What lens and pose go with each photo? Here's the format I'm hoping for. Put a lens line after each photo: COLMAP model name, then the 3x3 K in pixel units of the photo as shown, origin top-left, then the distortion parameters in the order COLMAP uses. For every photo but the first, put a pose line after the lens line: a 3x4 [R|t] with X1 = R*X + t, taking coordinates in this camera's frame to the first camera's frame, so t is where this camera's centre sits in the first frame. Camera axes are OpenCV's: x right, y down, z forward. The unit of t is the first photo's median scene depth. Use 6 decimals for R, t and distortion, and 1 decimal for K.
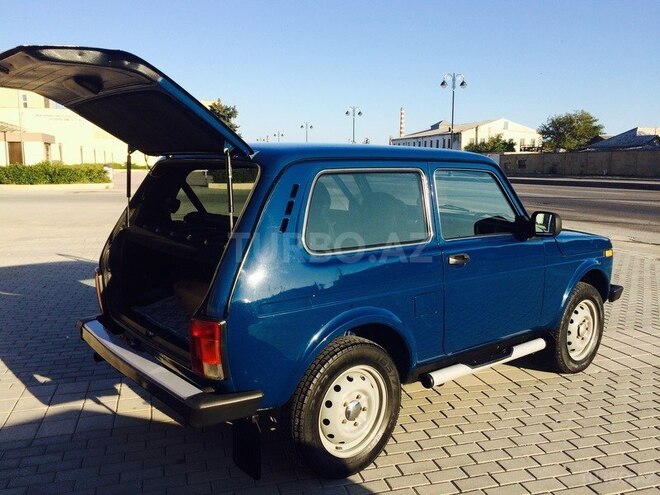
lens RADIAL K [[556.1, 0, 330.0], [0, 556.1, 247.5], [0, 0, 1]] dist [0.085563, -0.138300]
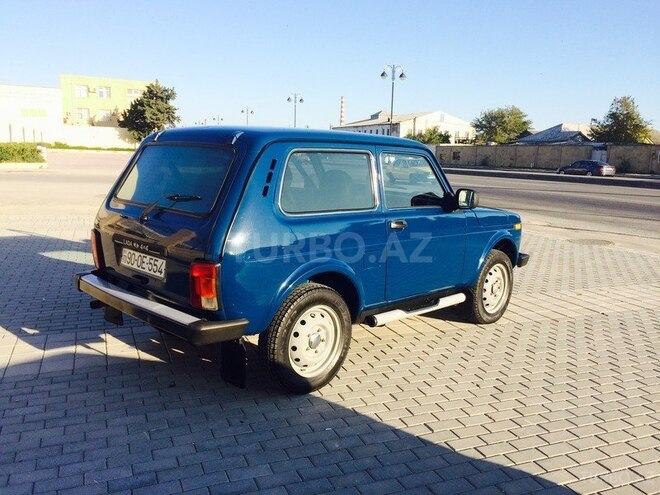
lens RADIAL K [[556.1, 0, 330.0], [0, 556.1, 247.5], [0, 0, 1]] dist [0.085563, -0.138300]
pose [[0.993990, 0.009609, 0.109052, -0.049413], [-0.012035, 0.999694, 0.021615, 0.040705], [-0.108811, -0.022798, 0.993801, -0.195519]]
